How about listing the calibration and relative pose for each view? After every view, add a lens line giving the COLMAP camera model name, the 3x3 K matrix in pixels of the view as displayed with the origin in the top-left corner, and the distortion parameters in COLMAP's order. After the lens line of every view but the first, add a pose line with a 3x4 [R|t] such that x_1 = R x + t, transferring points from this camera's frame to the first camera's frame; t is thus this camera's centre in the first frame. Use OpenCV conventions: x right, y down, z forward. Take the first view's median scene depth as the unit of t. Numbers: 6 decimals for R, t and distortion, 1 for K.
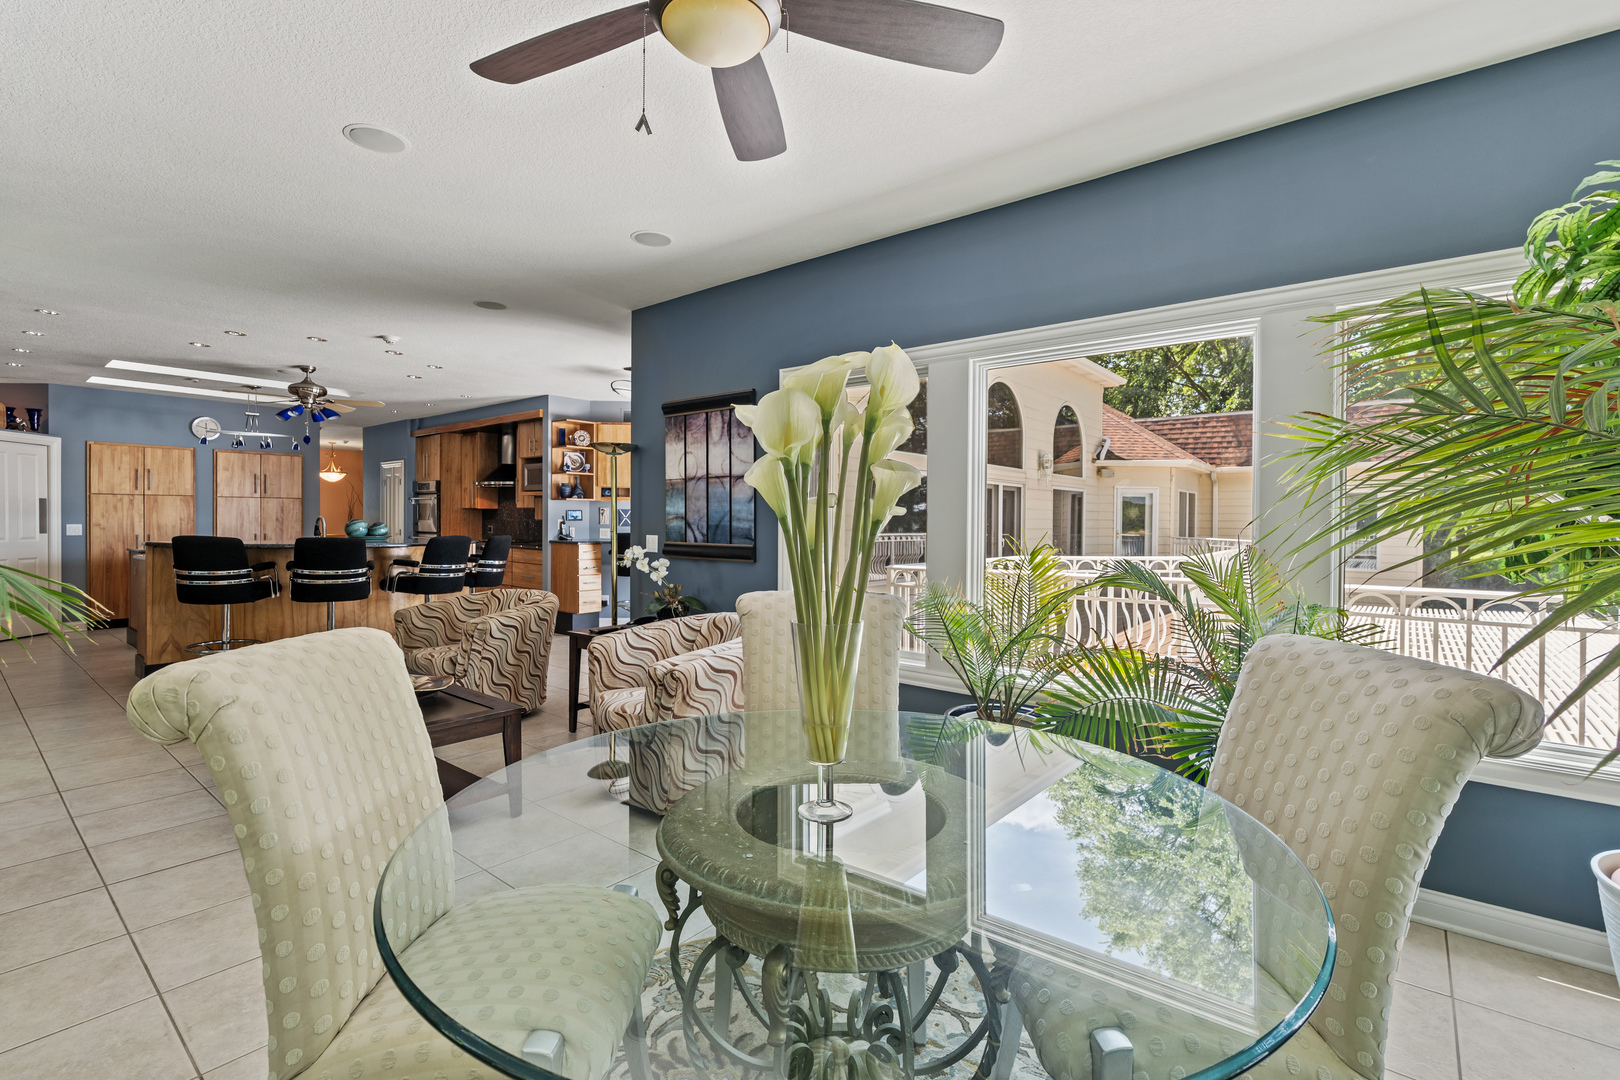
lens RADIAL K [[756.4, 0, 816.4], [0, 756.4, 531.7], [0, 0, 1]] dist [0.003101, 0.000369]
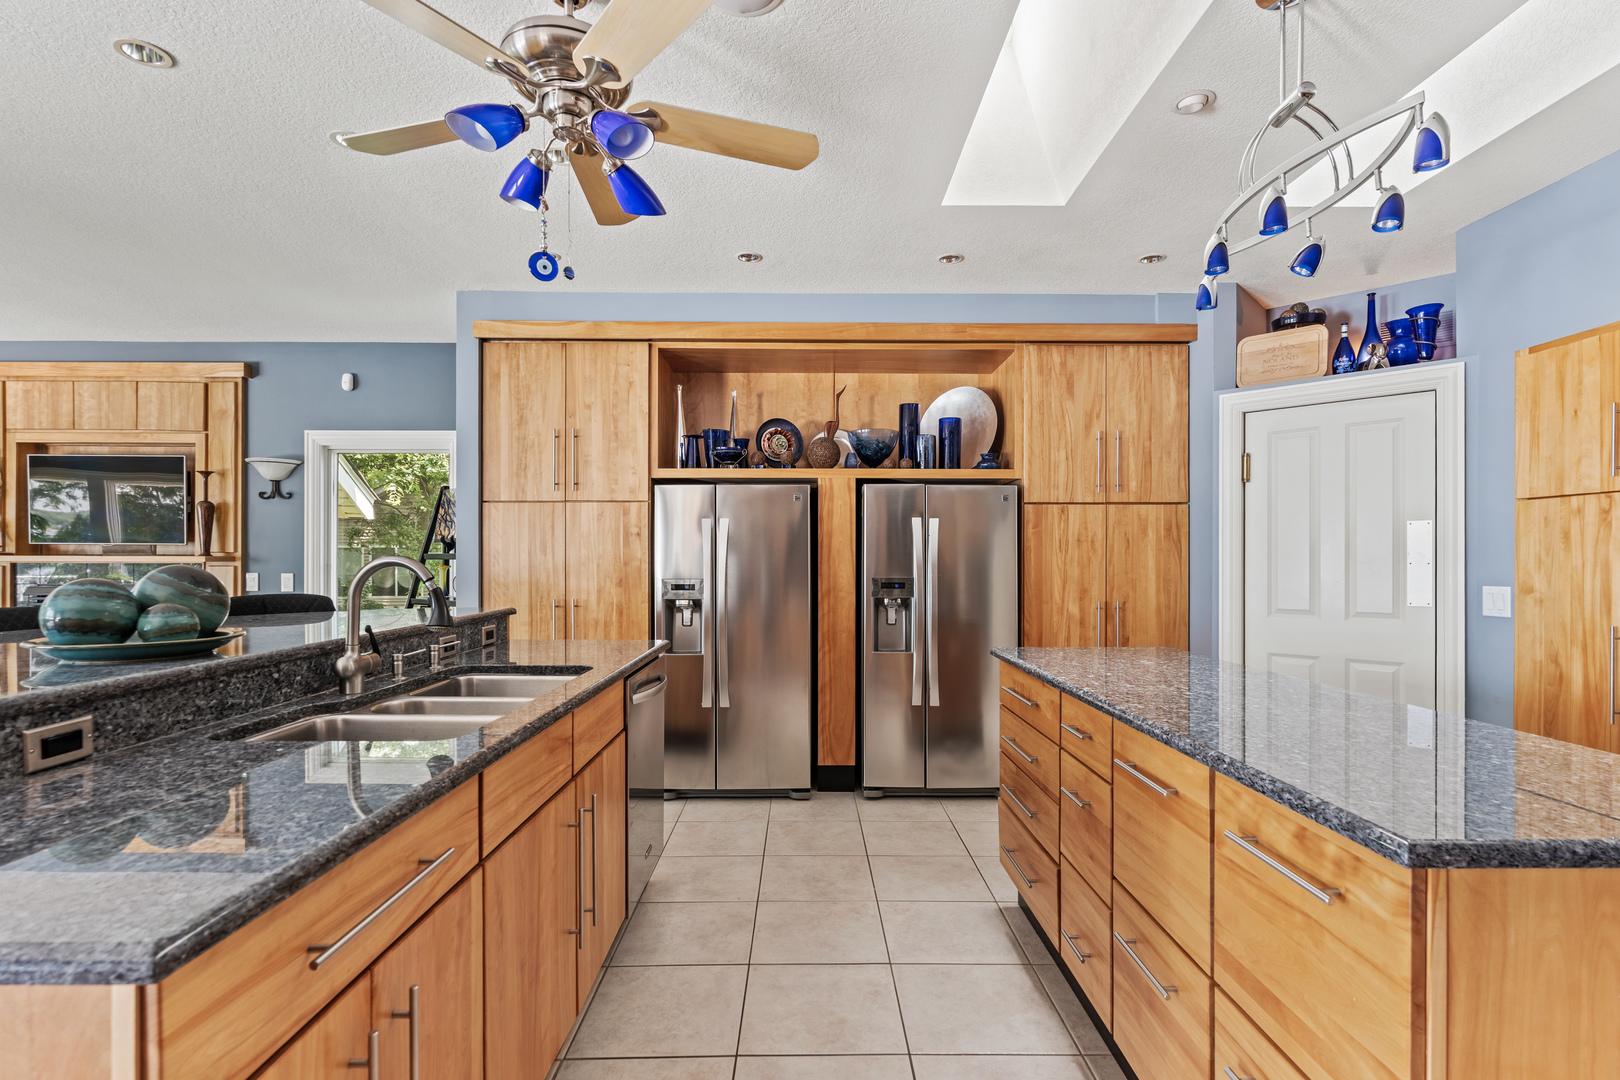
lens RADIAL K [[768.9, 0, 804.8], [0, 768.9, 561.1], [0, 0, 1]] dist [-0.004463, 0.000547]
pose [[-0.764361, -0.007593, -0.644744, -0.466727], [-0.016397, 0.999836, 0.007664, -0.018775], [0.644580, 0.016430, -0.764360, 1.036054]]
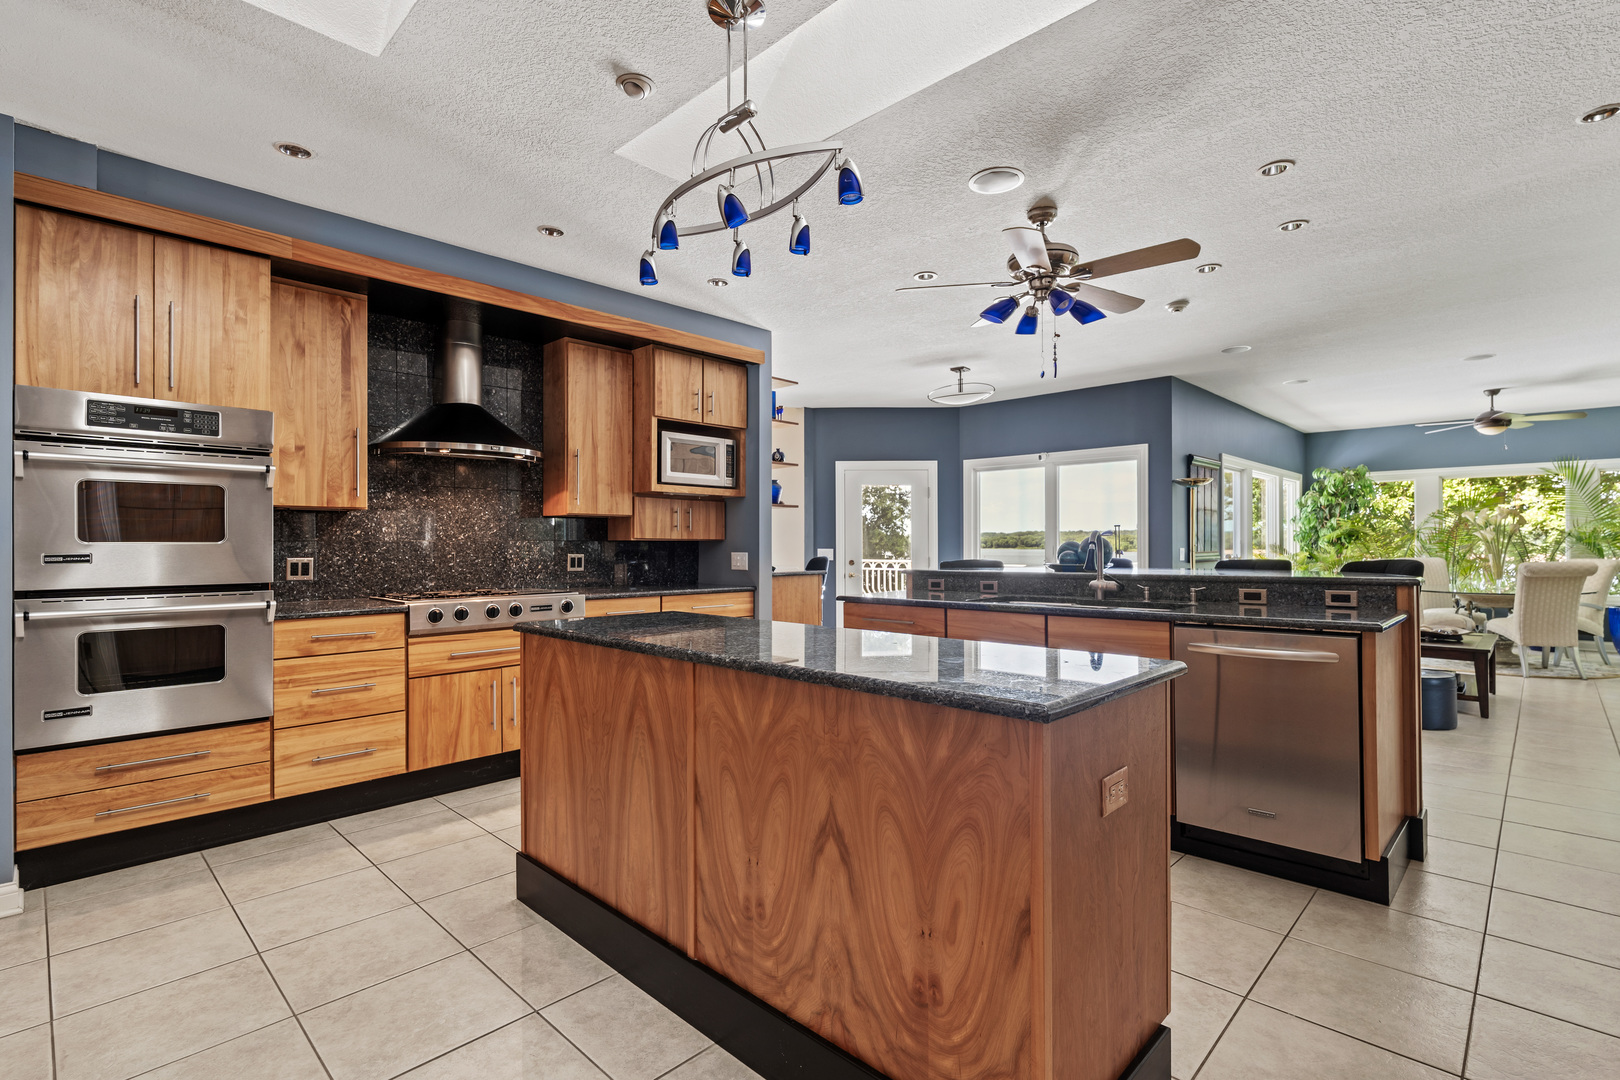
lens RADIAL K [[768.9, 0, 830.9], [0, 768.9, 535.9], [0, 0, 1]] dist [-0.004463, 0.000547]
pose [[0.052410, 0.000585, 0.998625, -0.956696], [0.019095, 0.999816, -0.001588, -0.016129], [-0.998443, 0.019152, 0.052389, 0.916645]]
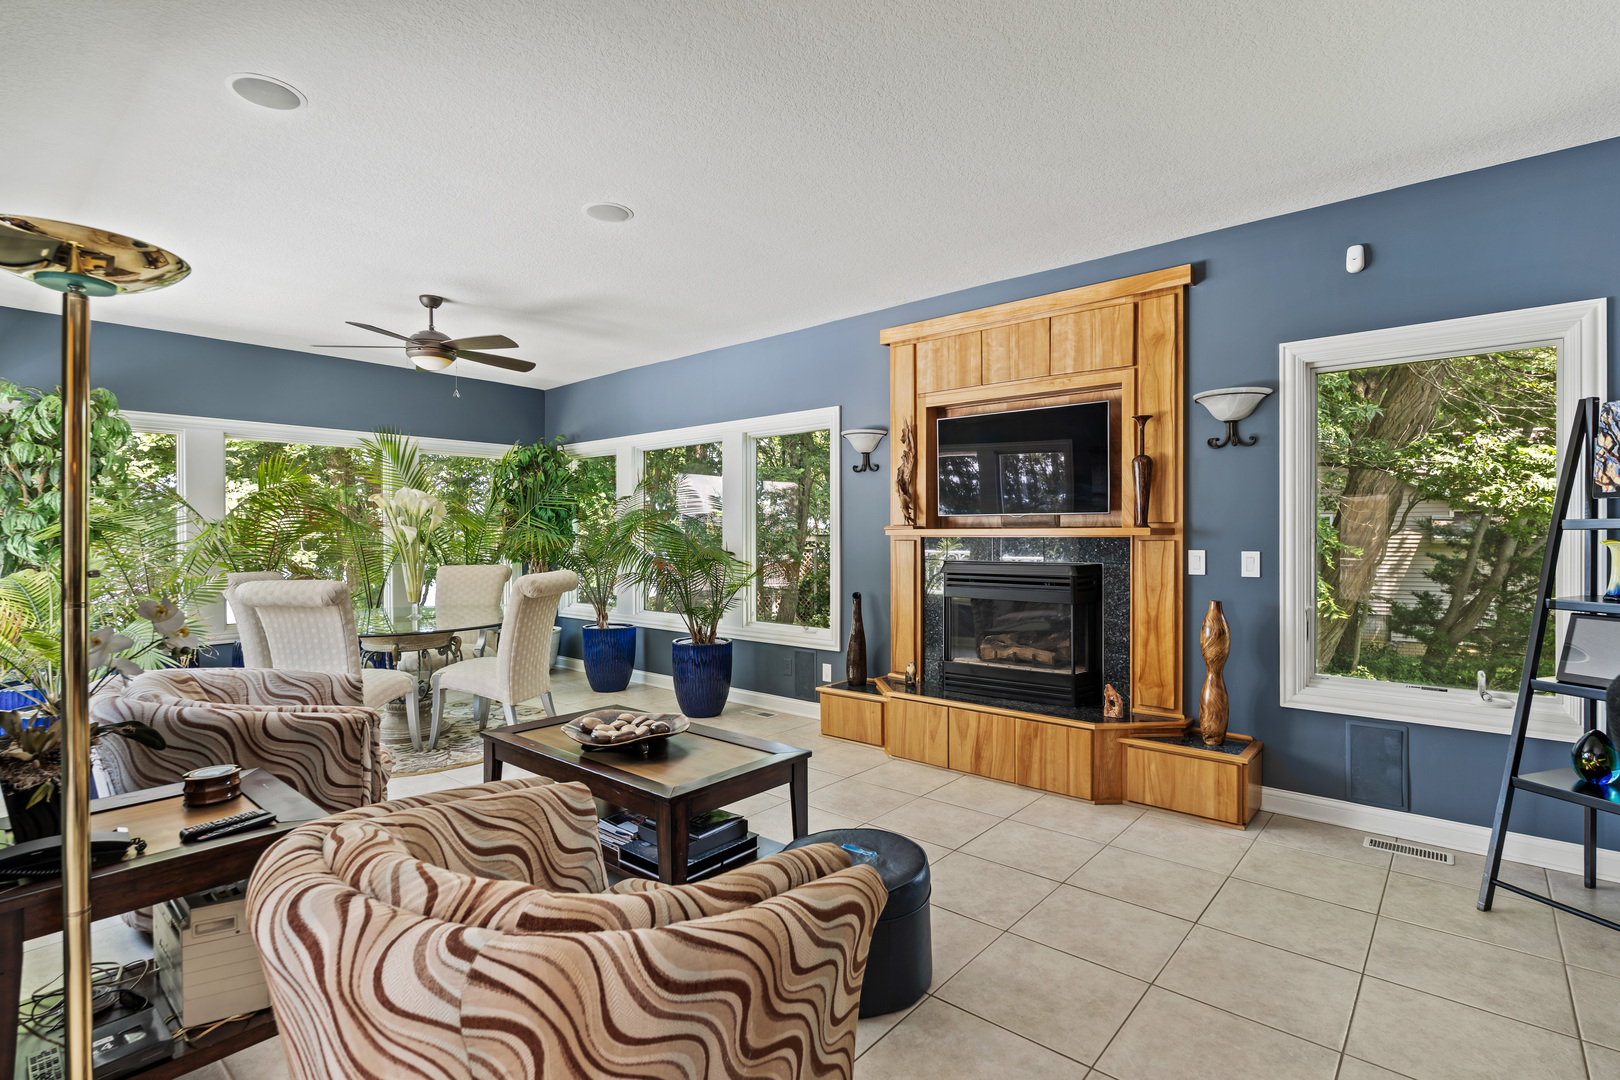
lens RADIAL K [[768.9, 0, 826.0], [0, 768.9, 536.1], [0, 0, 1]] dist [-0.004463, 0.000547]
pose [[-0.999957, -0.005068, 0.007810, -0.315677], [-0.004951, 0.999875, 0.014990, -0.011494], [-0.007885, 0.014951, -0.999857, 0.745056]]
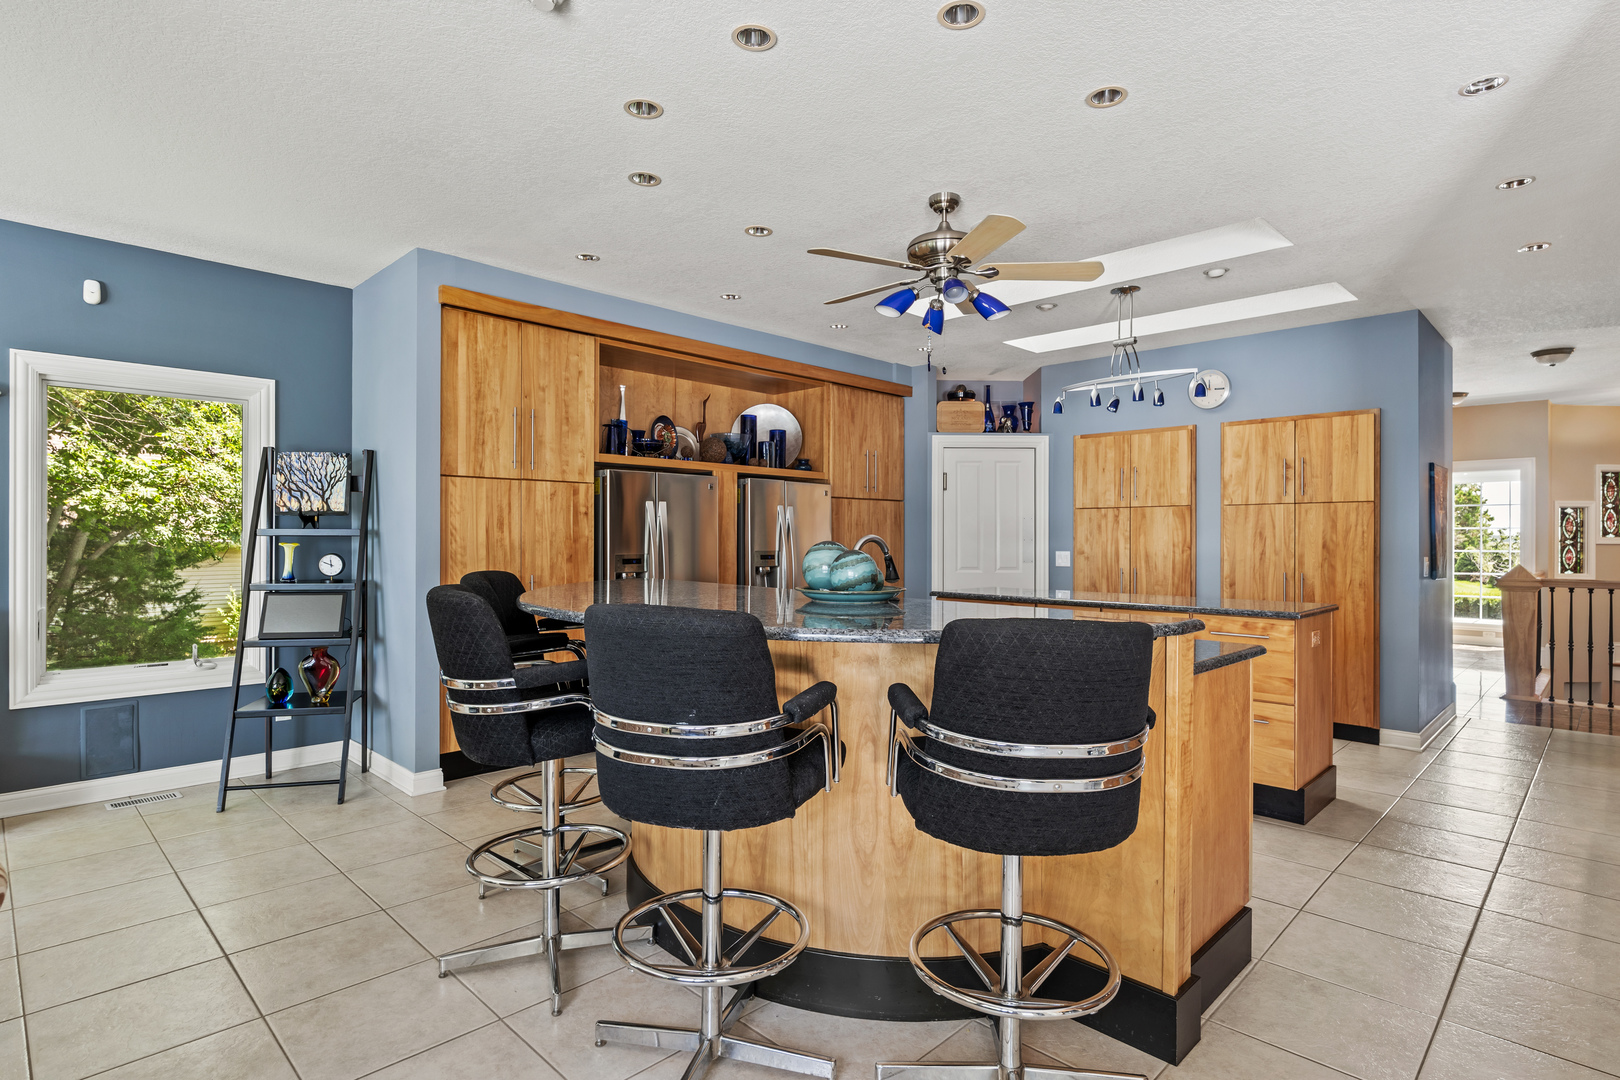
lens RADIAL K [[831.1, 0, 802.1], [0, 831.1, 541.2], [0, 0, 1]] dist [0.002854, -0.002931]
pose [[-0.088956, -0.004573, -0.996025, -0.149950], [-0.018169, 0.999831, -0.002968, -0.012335], [0.995870, 0.017833, -0.089024, 0.796068]]
